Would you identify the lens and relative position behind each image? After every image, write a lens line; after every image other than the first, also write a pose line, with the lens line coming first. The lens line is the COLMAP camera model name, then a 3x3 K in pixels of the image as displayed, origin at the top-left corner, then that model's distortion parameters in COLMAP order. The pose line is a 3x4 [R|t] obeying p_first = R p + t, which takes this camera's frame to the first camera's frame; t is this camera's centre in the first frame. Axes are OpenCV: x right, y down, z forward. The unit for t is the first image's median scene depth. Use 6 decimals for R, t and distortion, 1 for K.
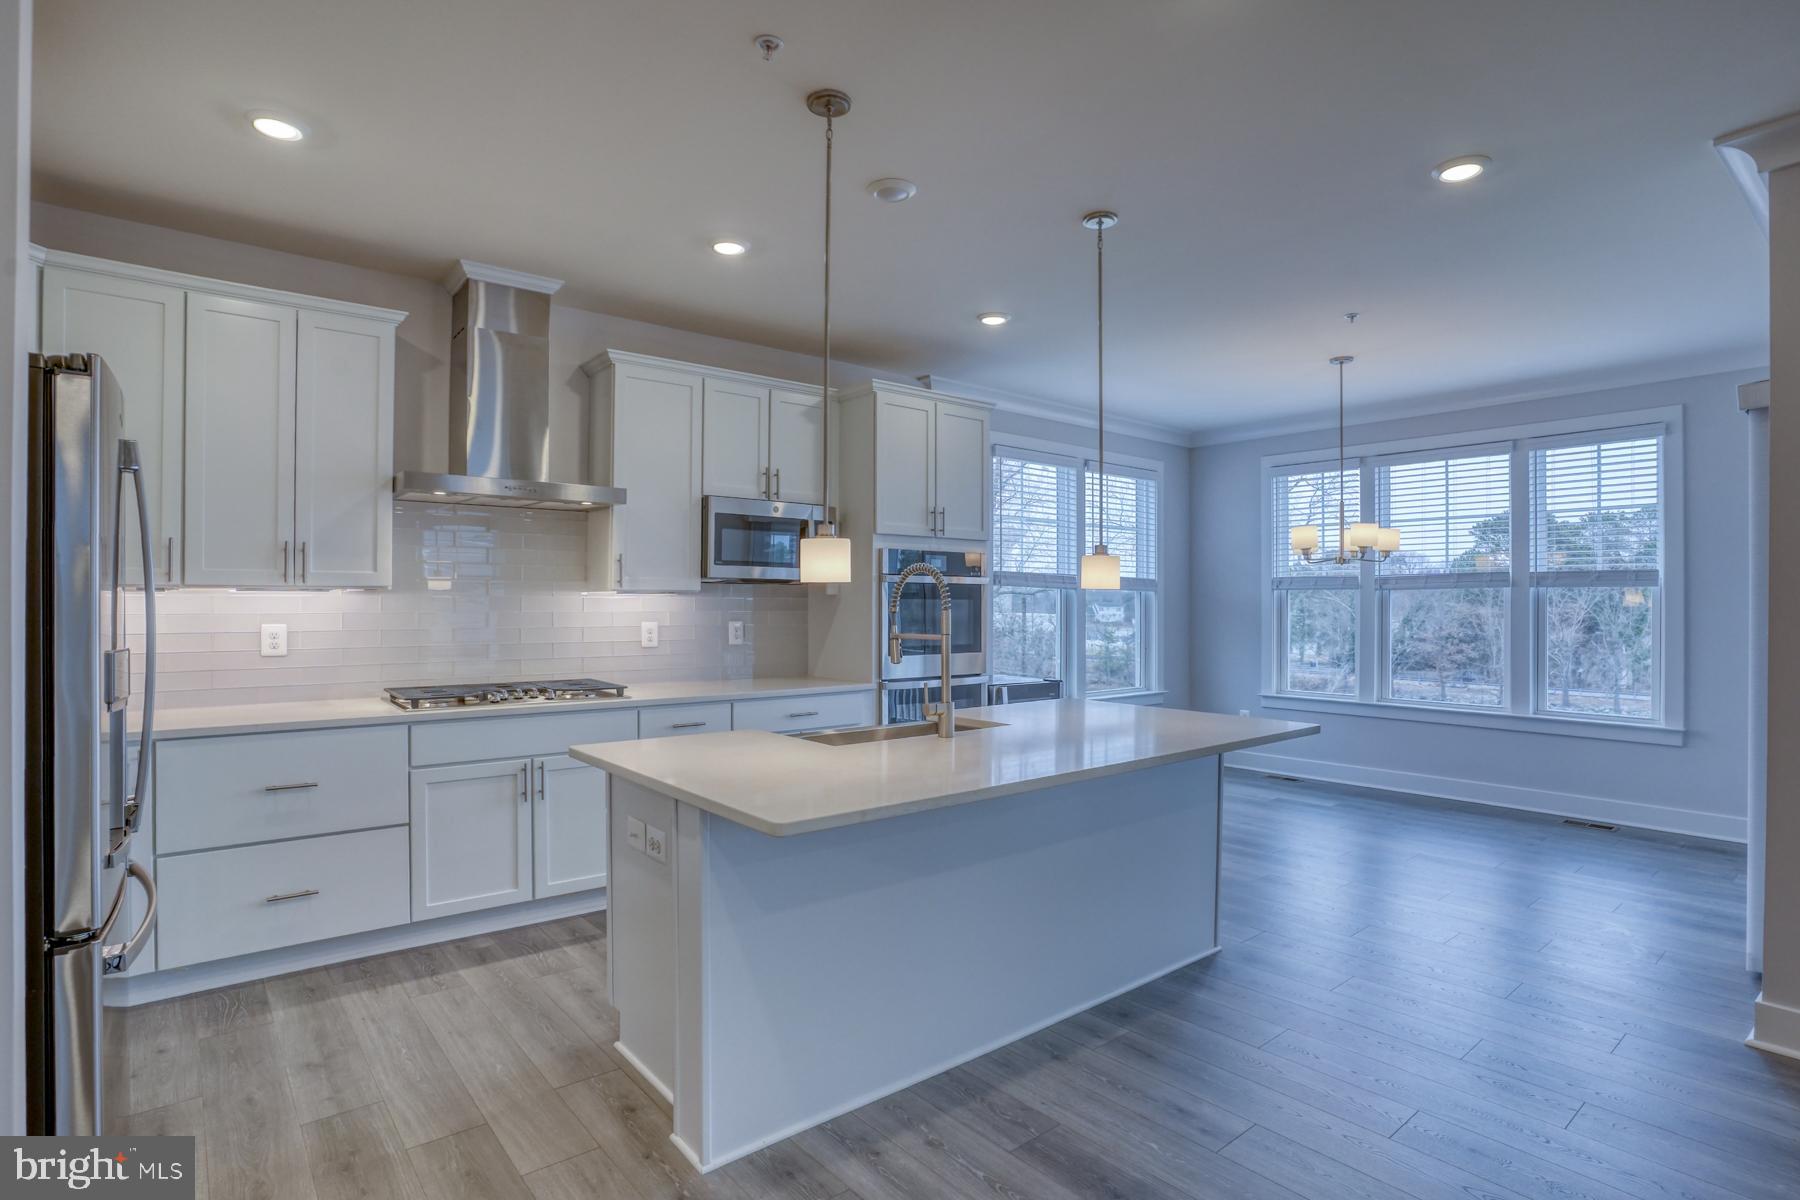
lens RADIAL K [[933.3, 0, 920.6], [0, 933.3, 590.5], [0, 0, 1]] dist [-0.060158, -0.000448]
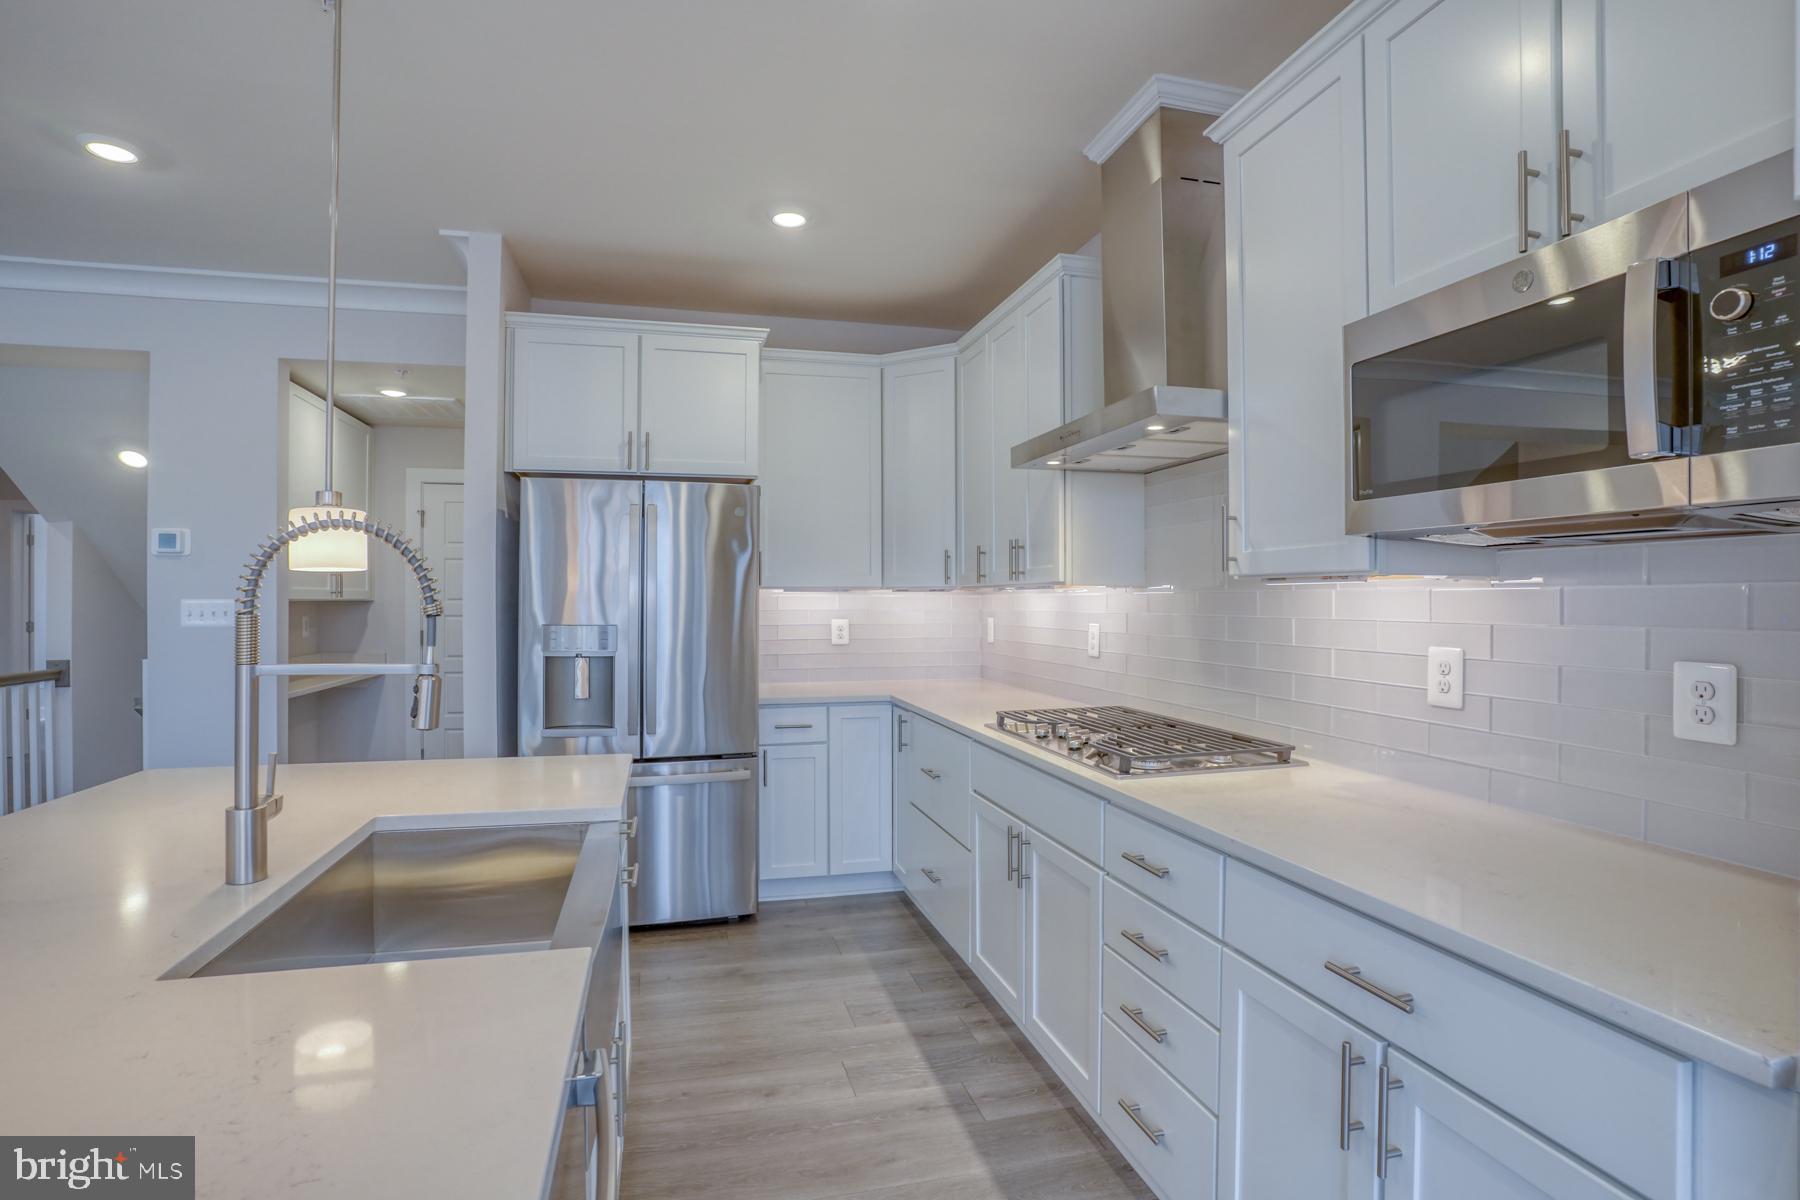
lens RADIAL K [[913.7, 0, 903.2], [0, 913.7, 595.4], [0, 0, 1]] dist [-0.061092, 0.020616]
pose [[-0.446961, -0.007350, -0.894523, 0.186992], [0.008356, 0.999888, -0.012390, 0.013806], [0.894514, -0.013012, -0.446850, 0.979809]]
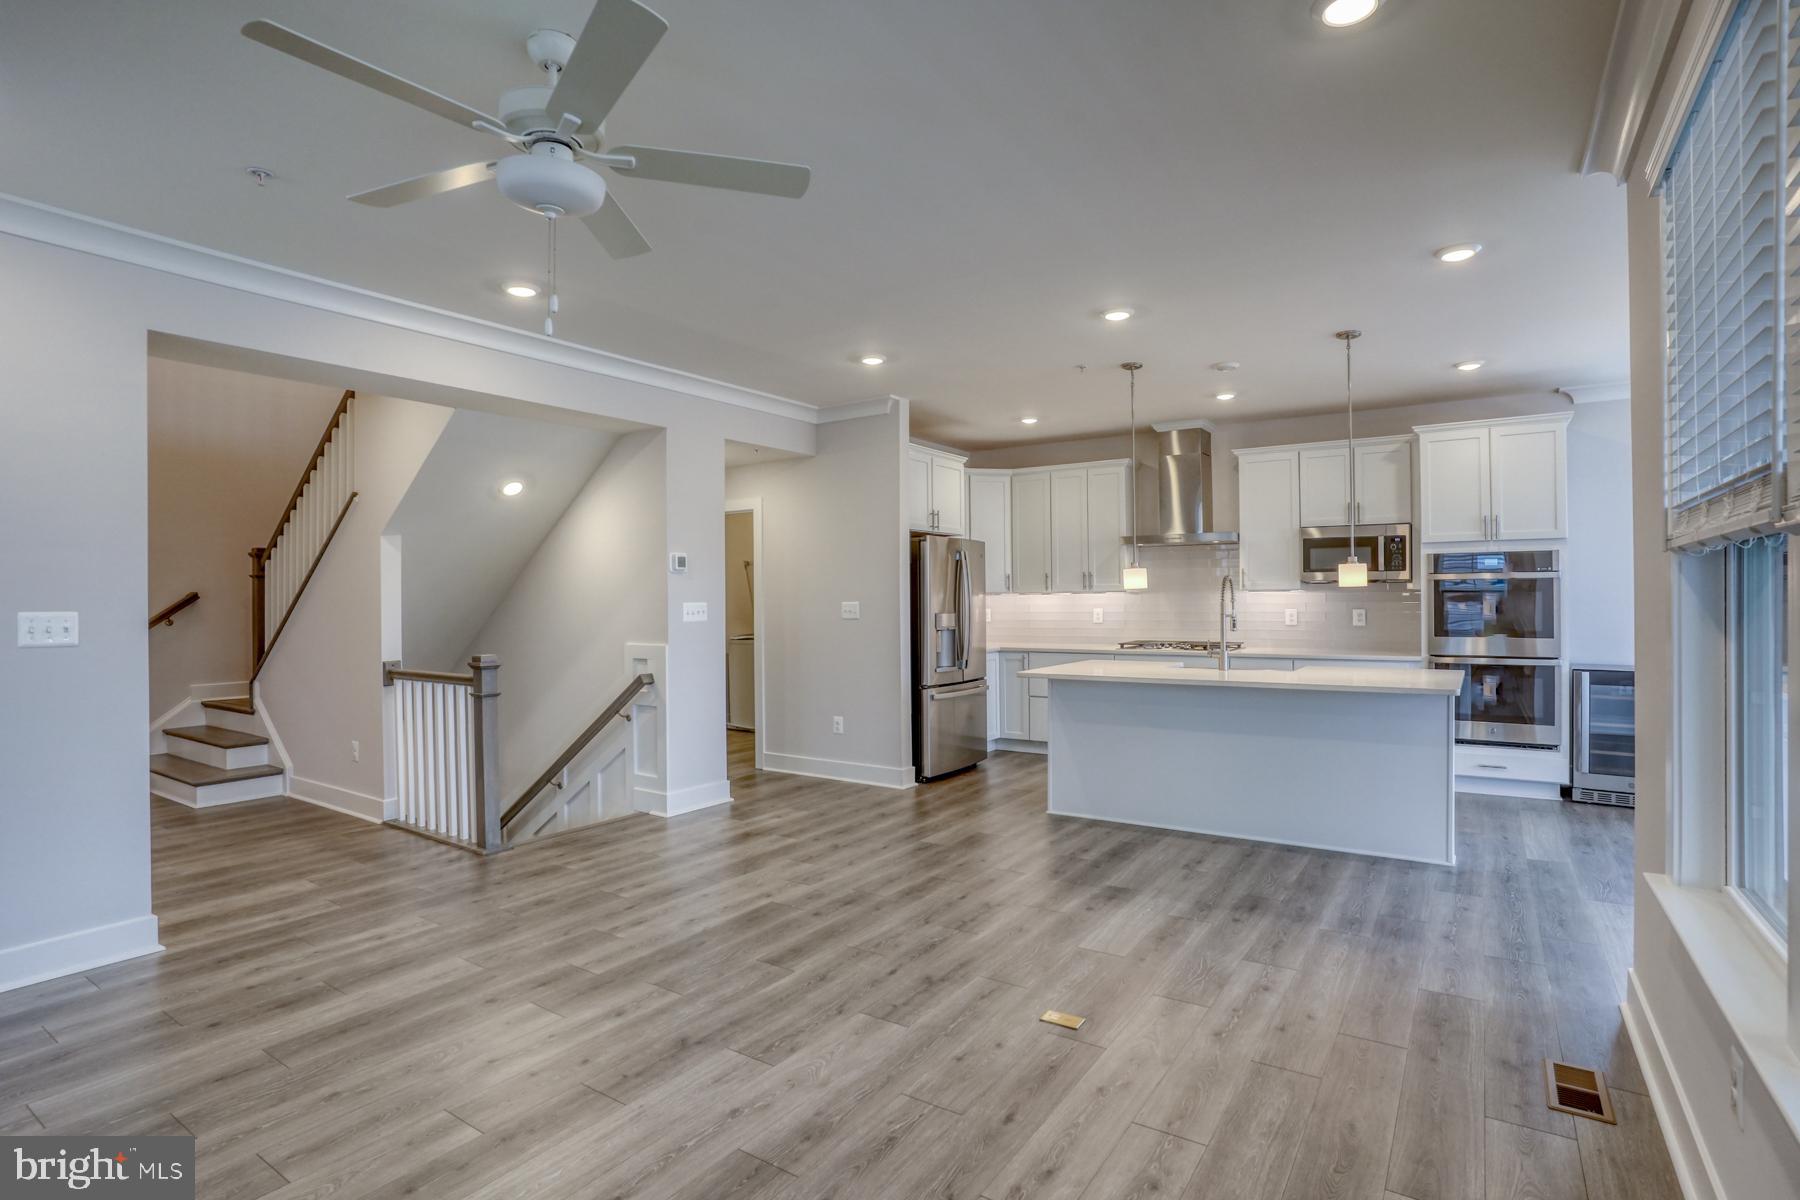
lens RADIAL K [[958.9, 0, 944.4], [0, 958.9, 593.9], [0, 0, 1]] dist [-0.058836, 0.023628]
pose [[0.325400, -0.010172, -0.945522, 1.061321], [0.021694, 0.999759, -0.003290, 0.000614], [0.945327, -0.019442, 0.325543, -0.081122]]
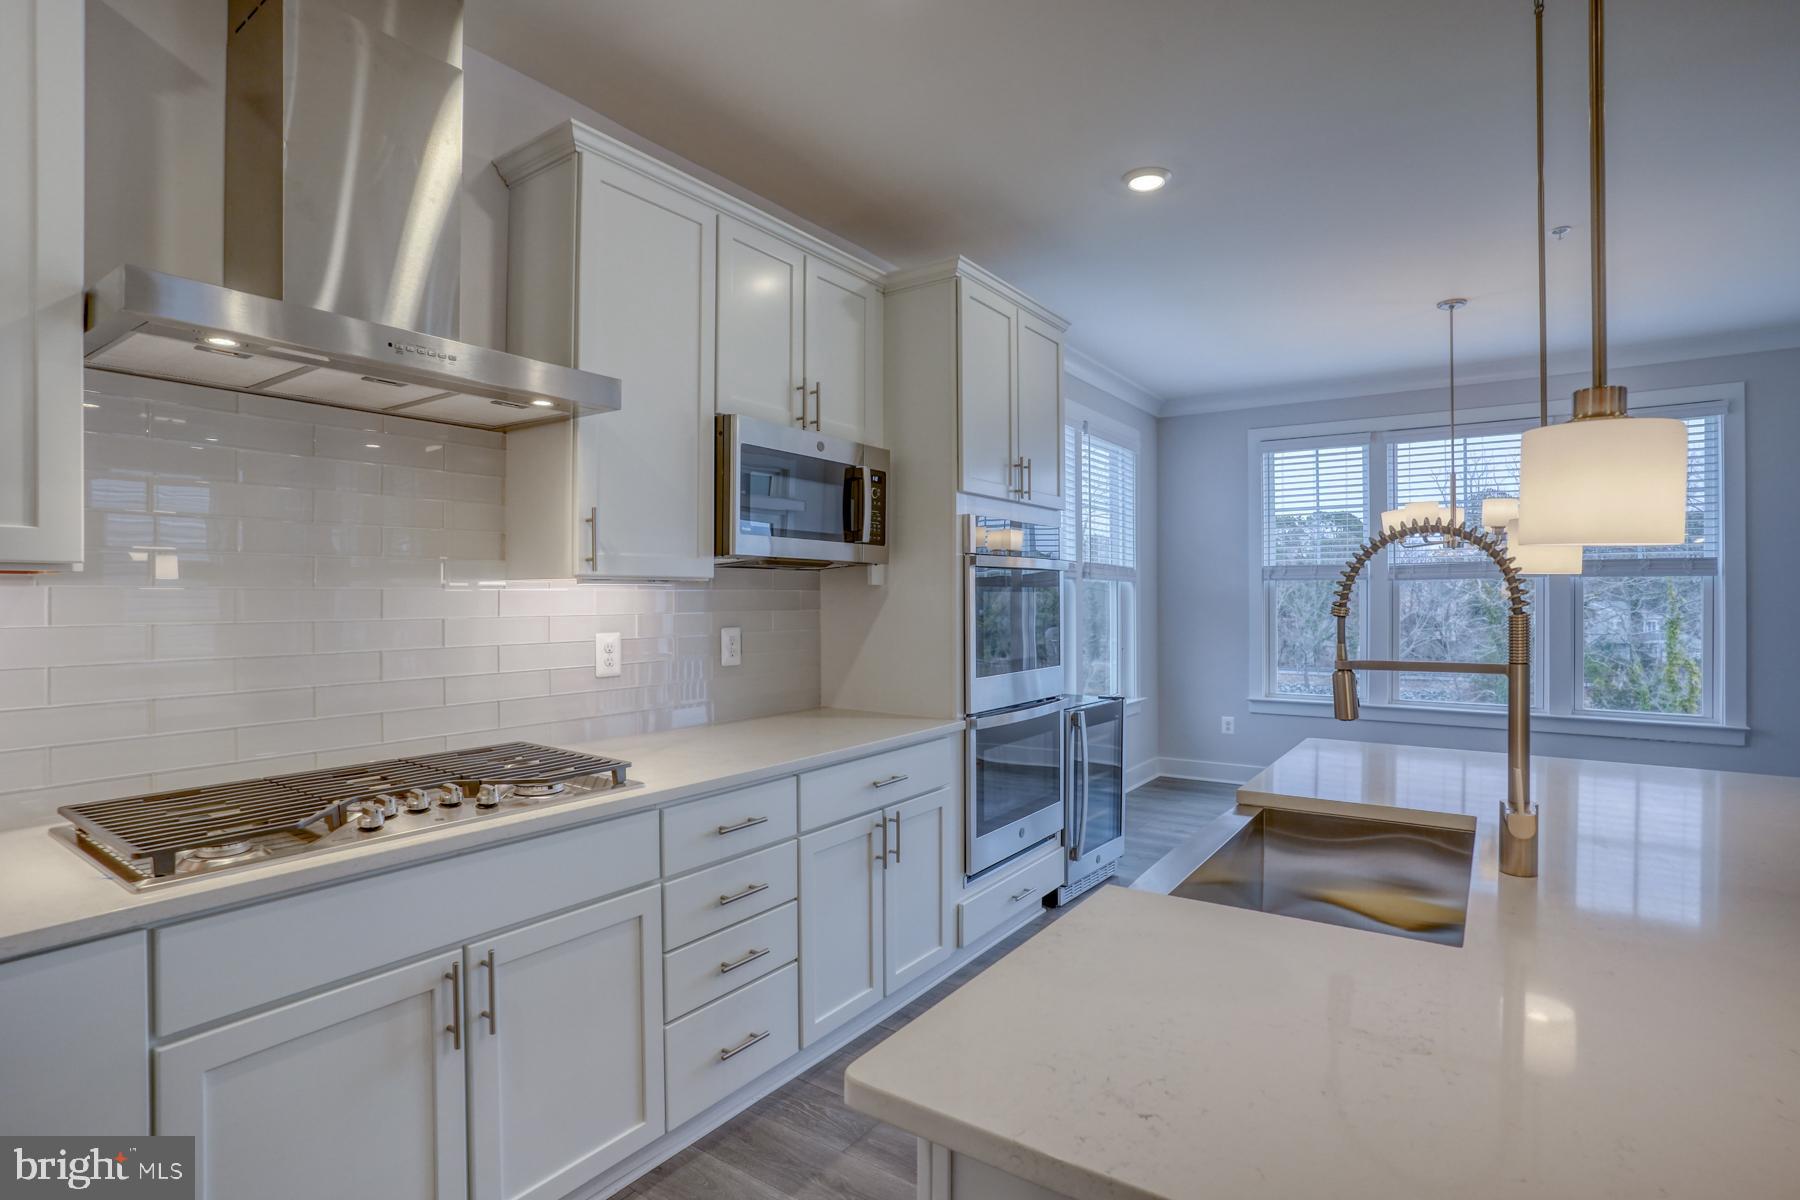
lens RADIAL K [[913.7, 0, 946.3], [0, 913.7, 588.2], [0, 0, 1]] dist [-0.061092, 0.020616]
pose [[0.959334, -0.001867, 0.282269, -0.253710], [0.000085, 0.999980, 0.006326, 0.002949], [-0.282275, -0.006045, 0.959314, 0.410021]]
